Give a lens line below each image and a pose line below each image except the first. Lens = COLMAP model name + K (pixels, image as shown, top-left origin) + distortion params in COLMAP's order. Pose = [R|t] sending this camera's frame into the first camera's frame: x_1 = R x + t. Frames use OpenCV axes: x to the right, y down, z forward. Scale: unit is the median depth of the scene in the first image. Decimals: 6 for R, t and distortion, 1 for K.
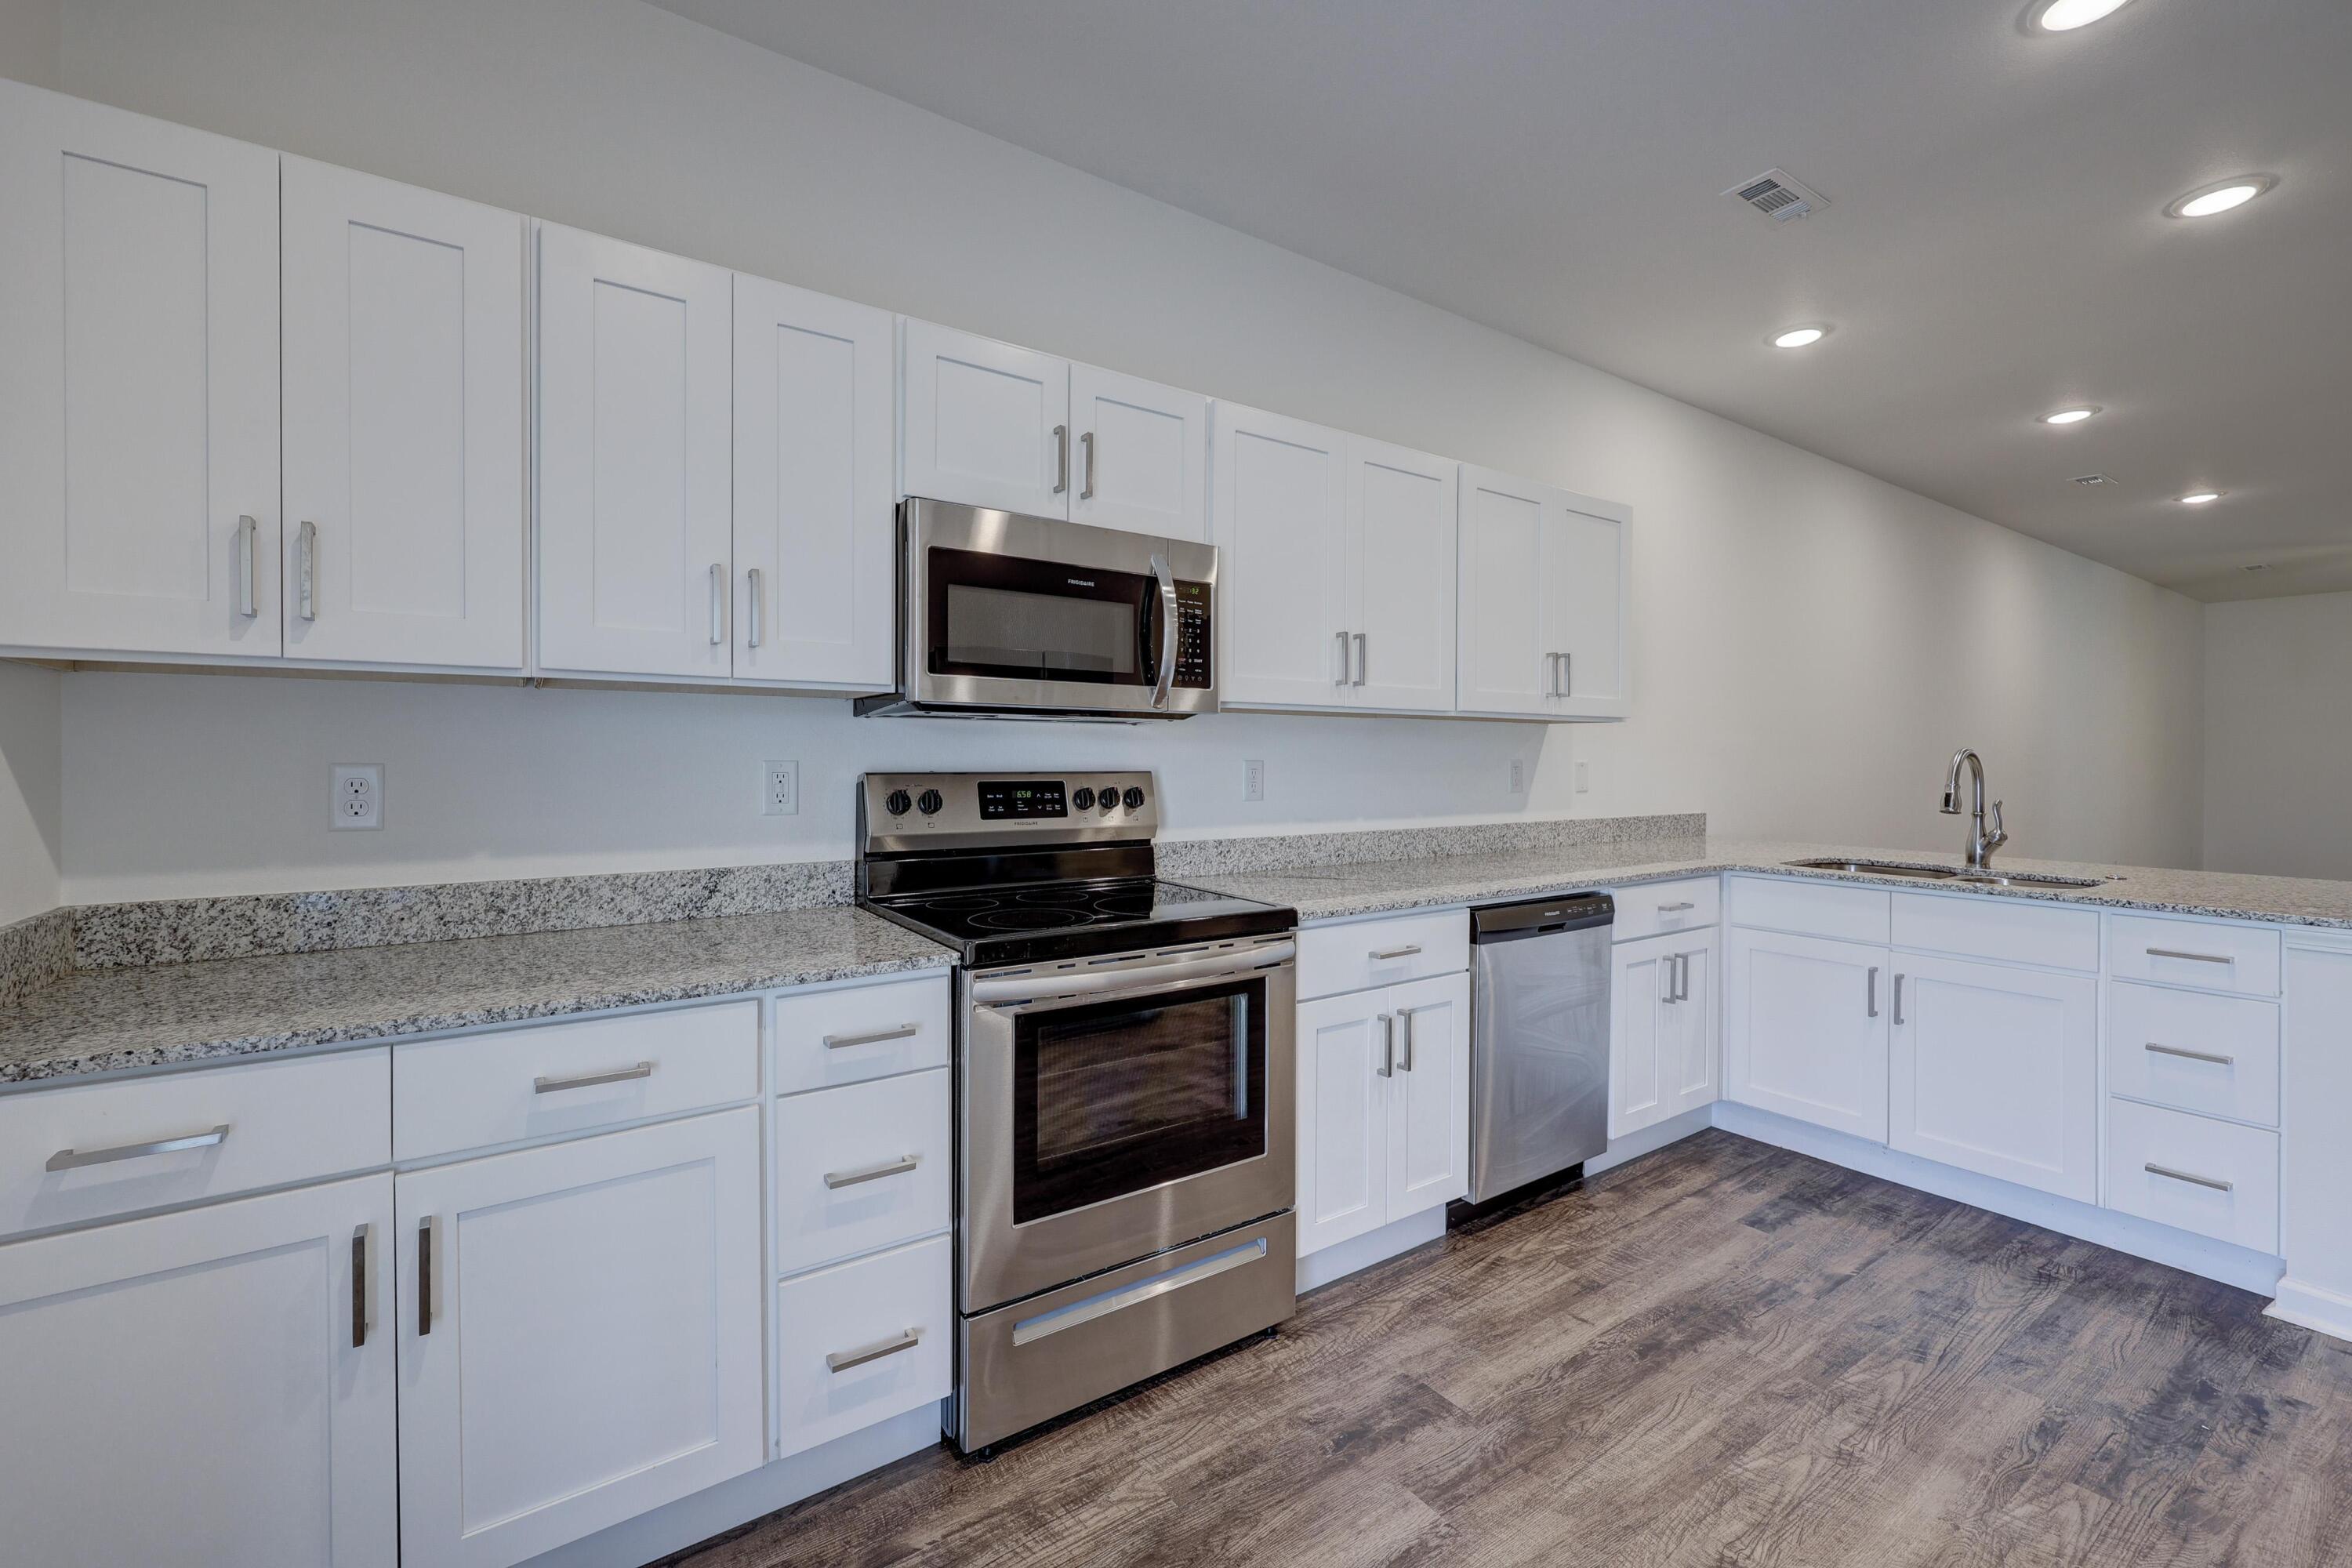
lens RADIAL K [[987.6, 0, 1165.9], [0, 987.6, 761.5], [0, 0, 1]] dist [0.002620, 0.000106]
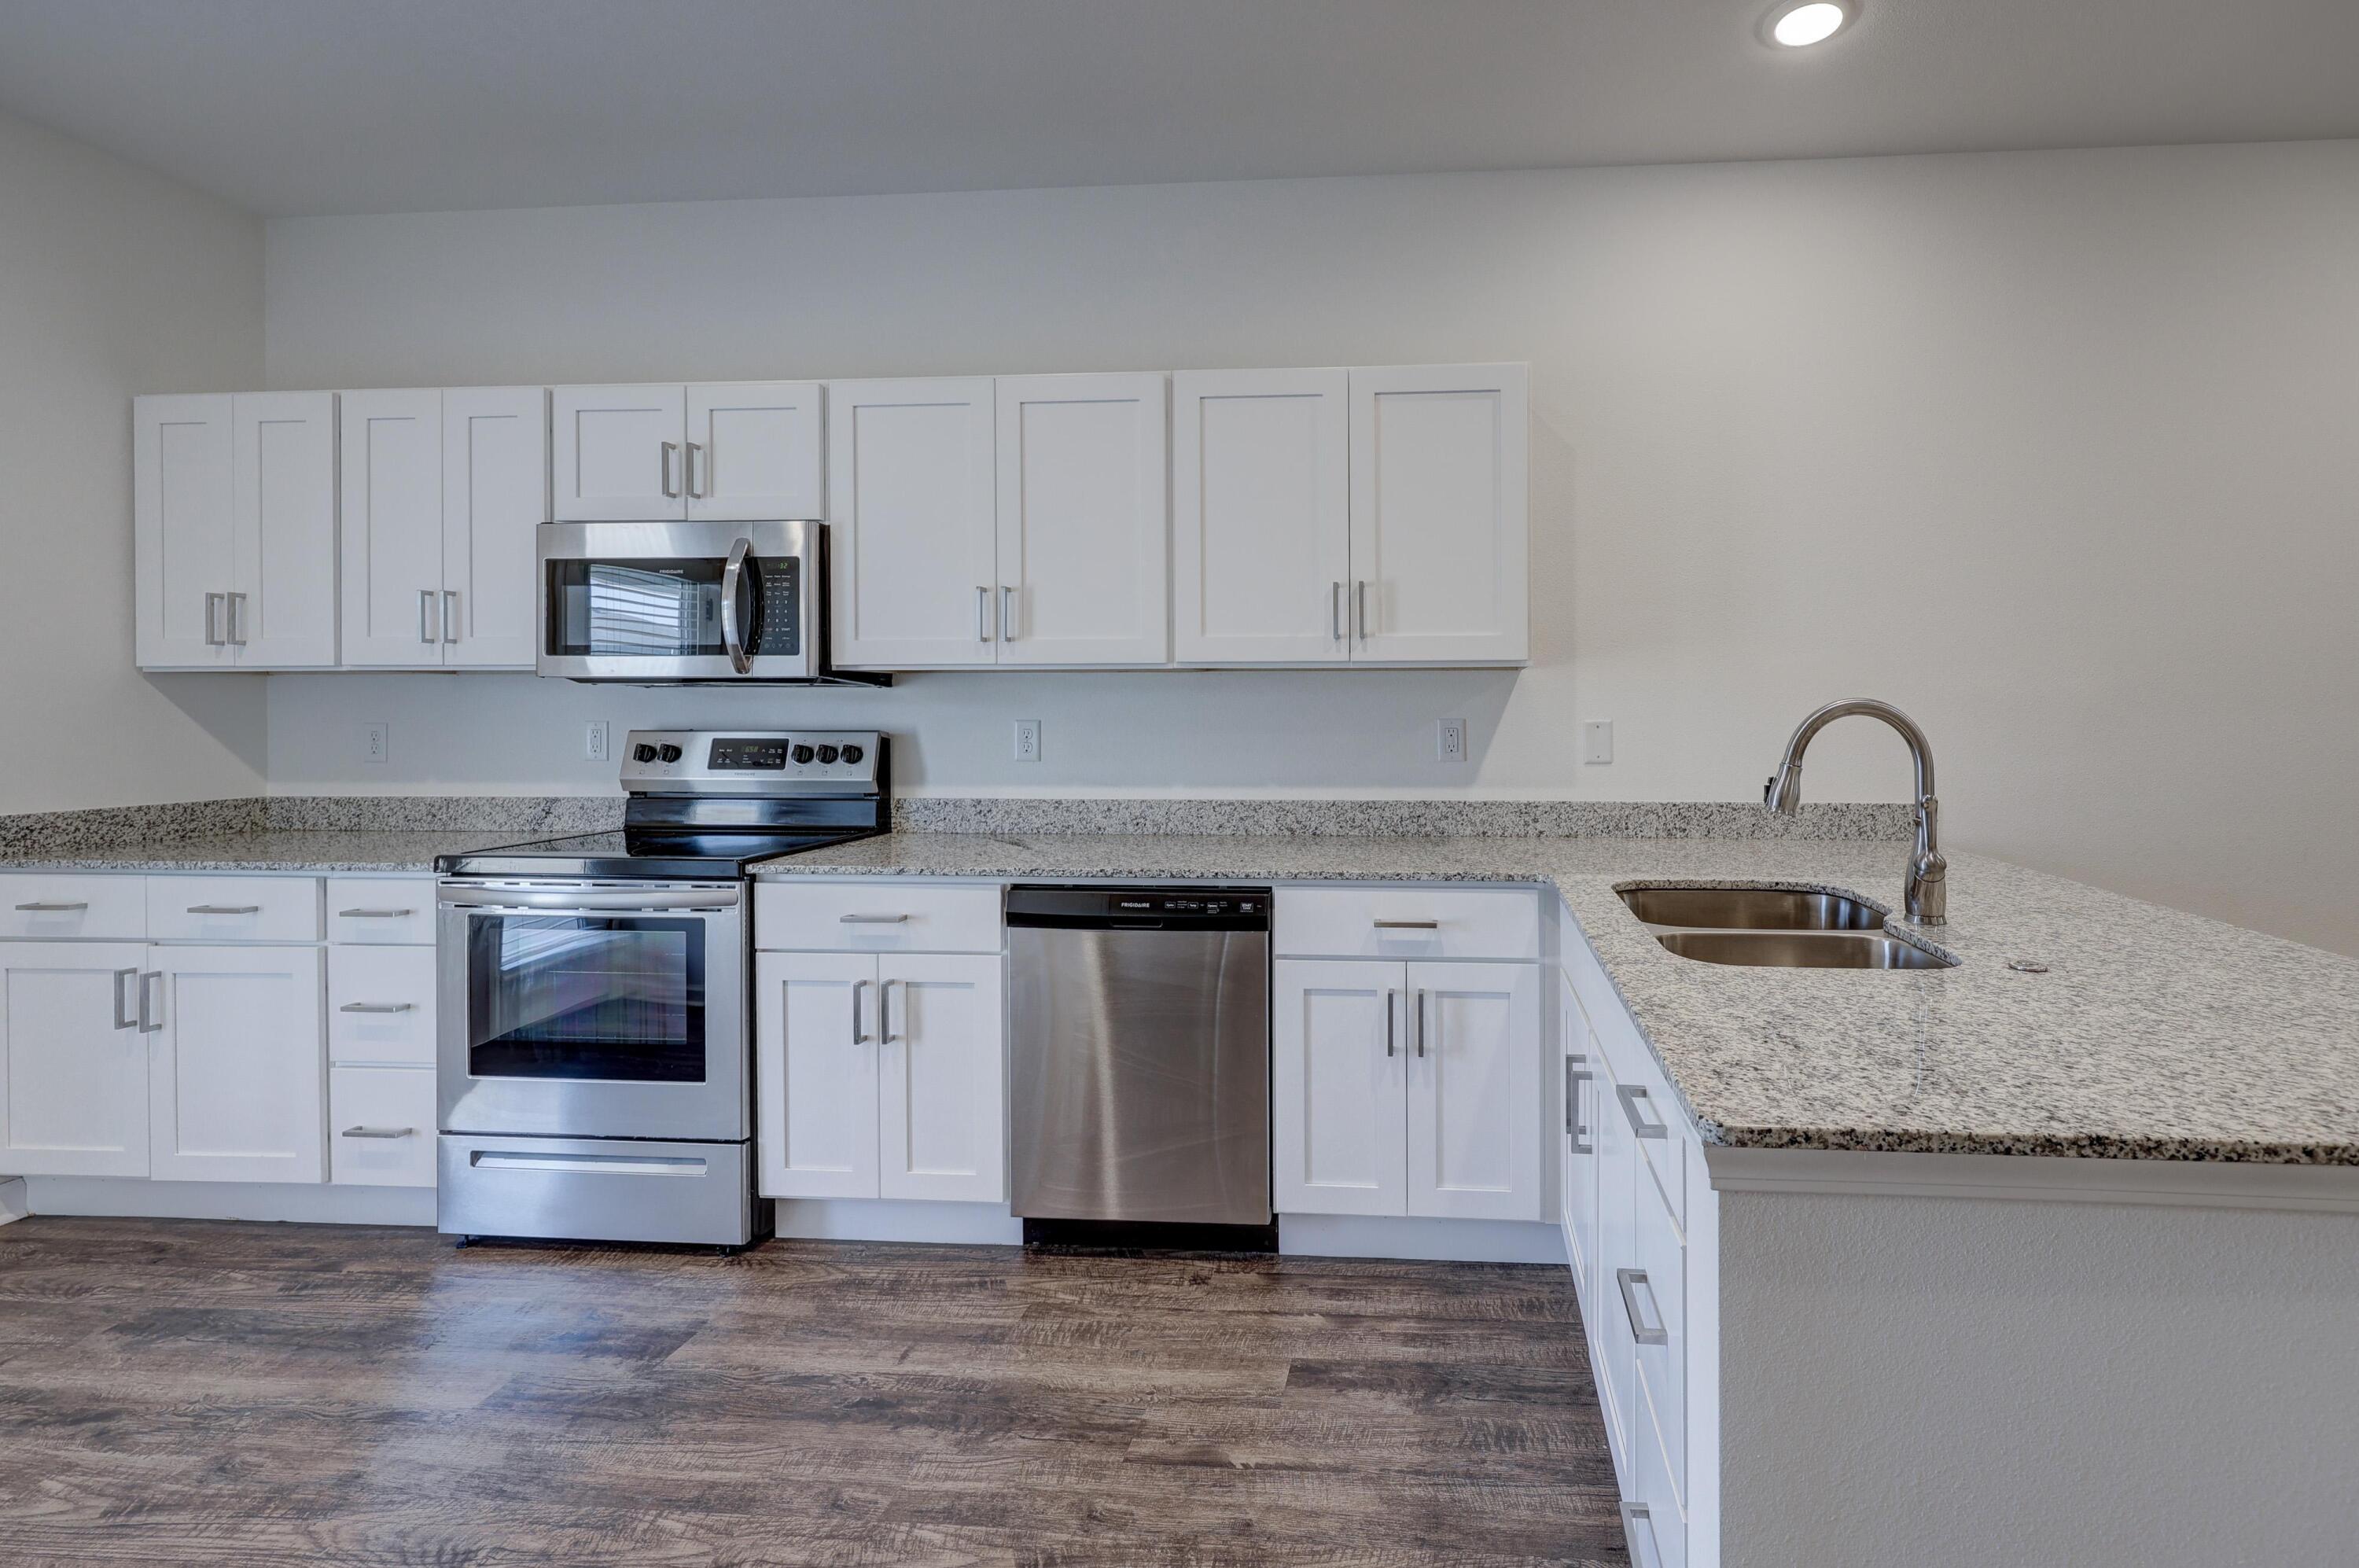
lens RADIAL K [[1044.5, 0, 1343.6], [0, 1044.5, 716.9], [0, 0, 1]] dist [0.001264, 0.000111]
pose [[0.780459, -0.001922, -0.625204, 1.189581], [0.000764, 0.999997, -0.002121, -0.002338], [0.625207, 0.001178, 0.780458, 0.469534]]
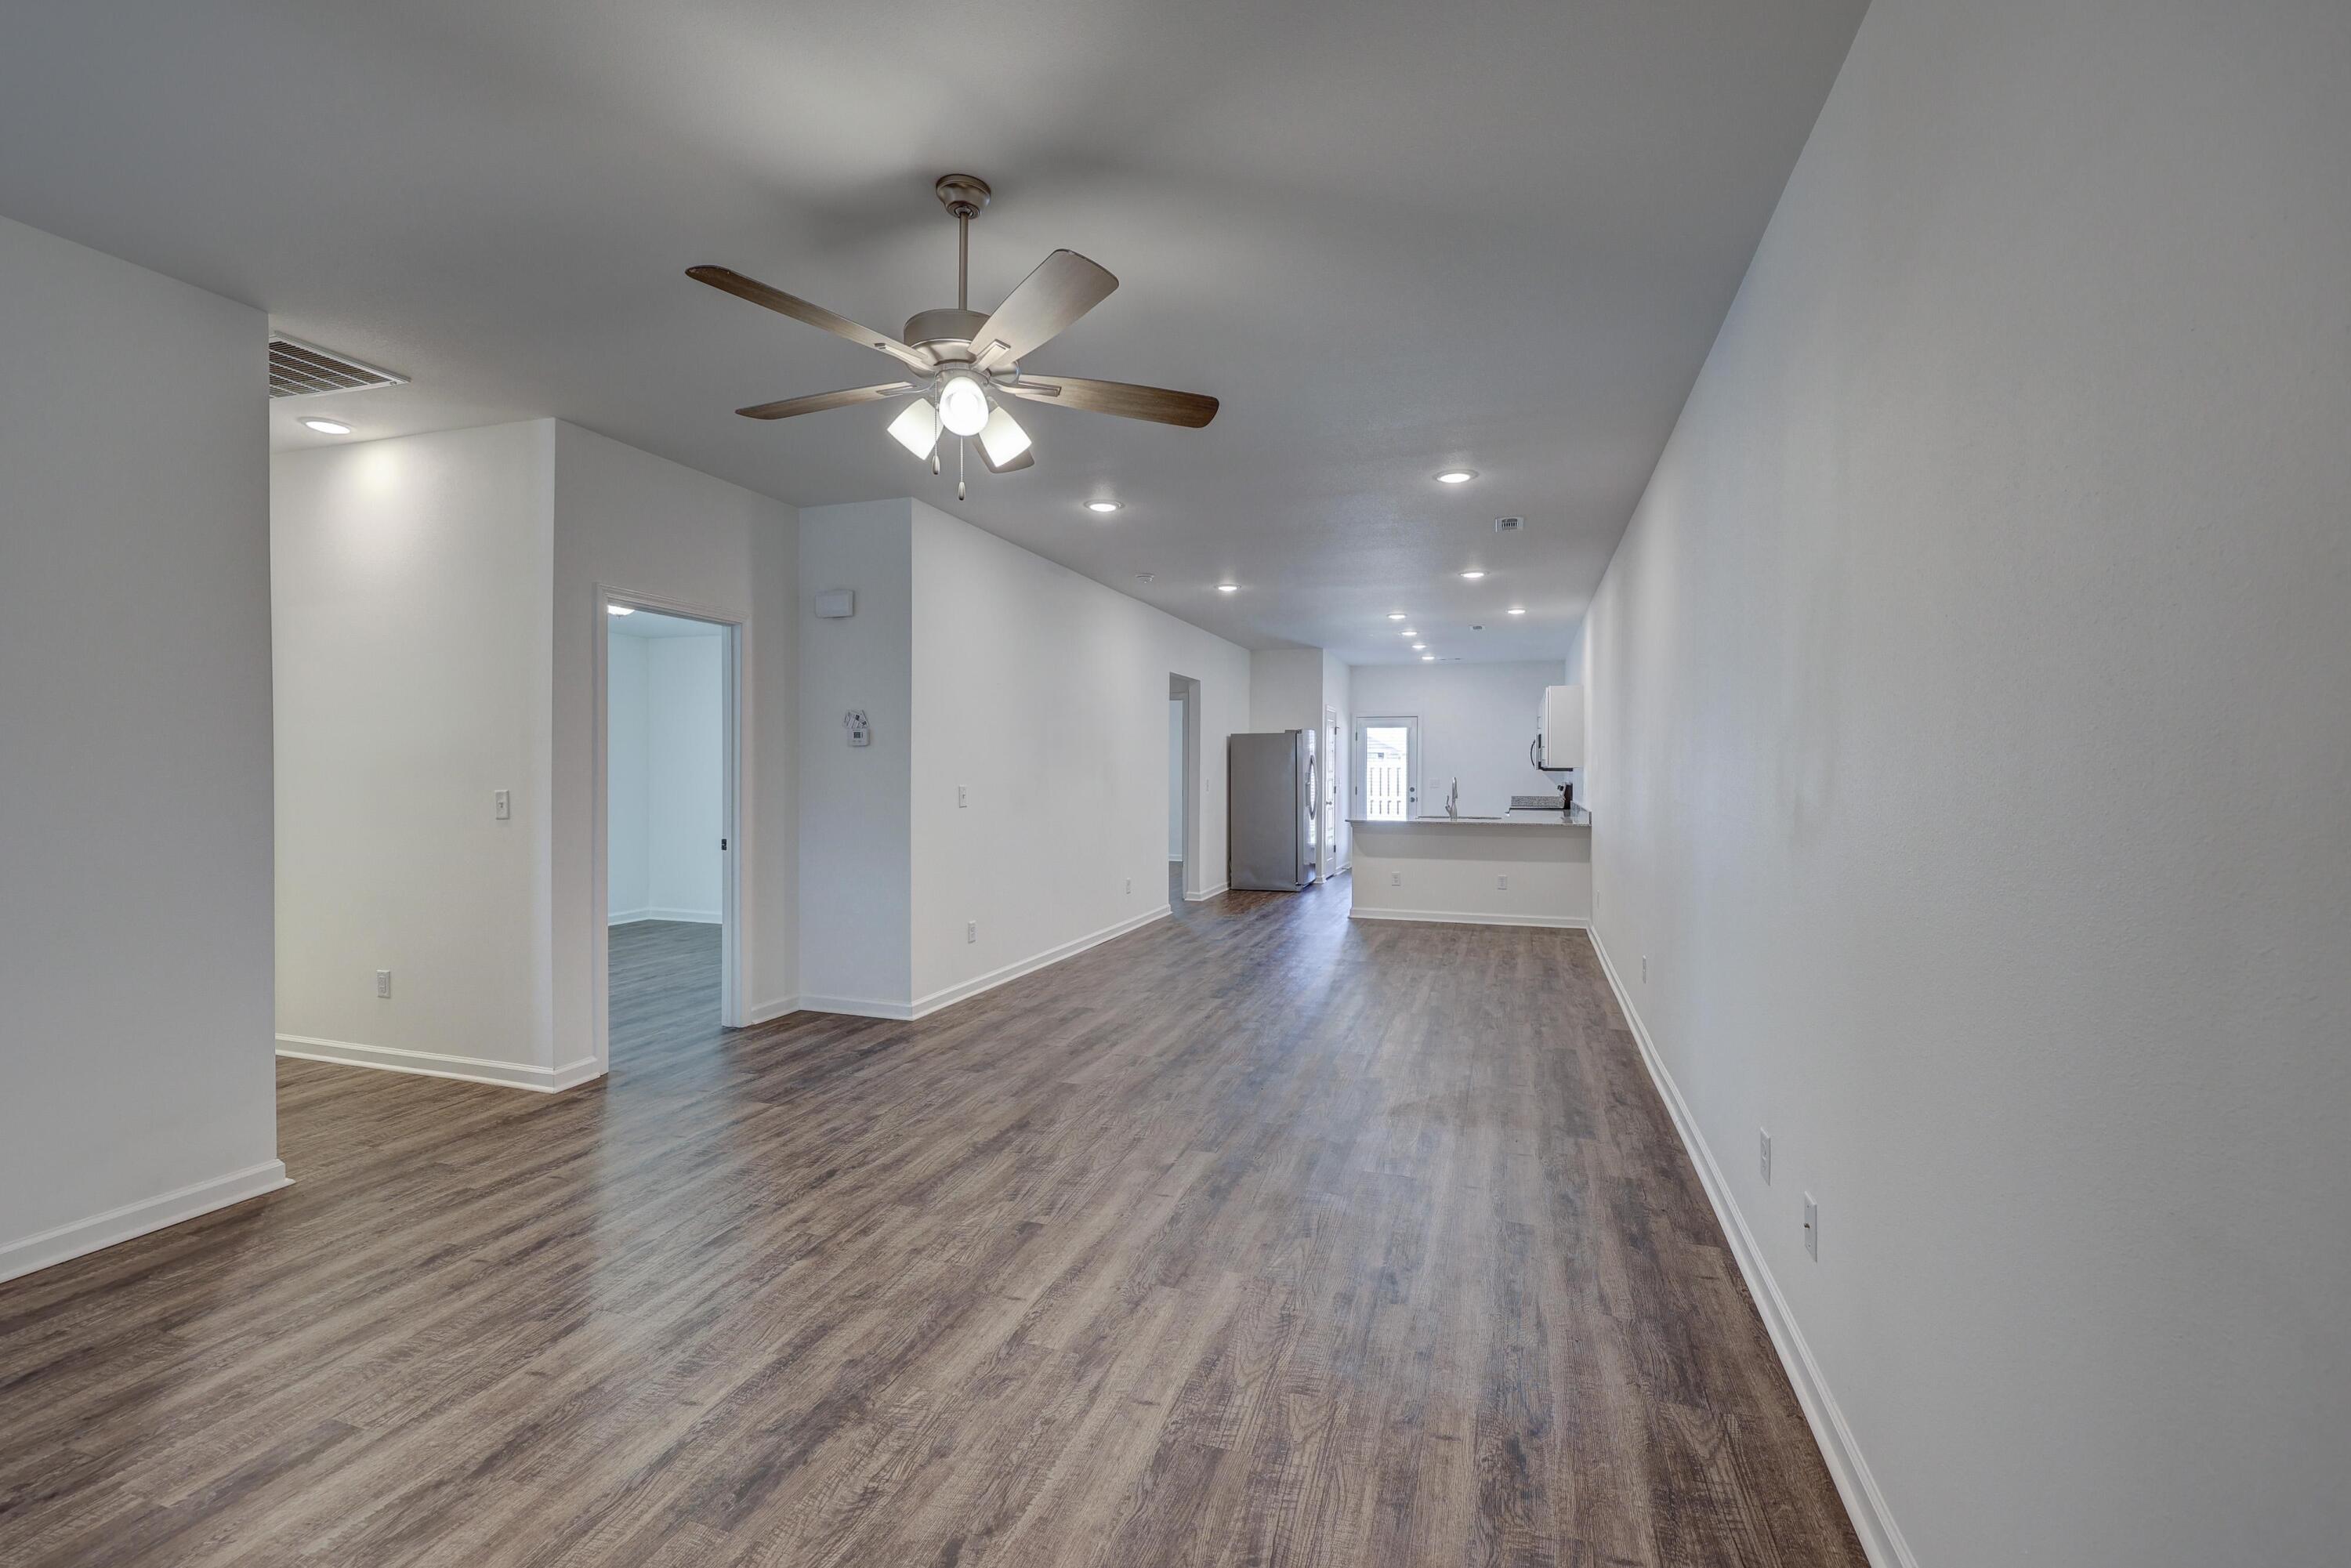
lens RADIAL K [[1001.5, 0, 1217.4], [0, 1001.5, 766.0], [0, 0, 1]] dist [0.001079, 0.000883]
pose [[-0.775173, -0.001719, -0.631747, 4.164393], [-0.004928, 0.999982, 0.003326, -0.075431], [0.631730, 0.005692, -0.775168, 3.675454]]
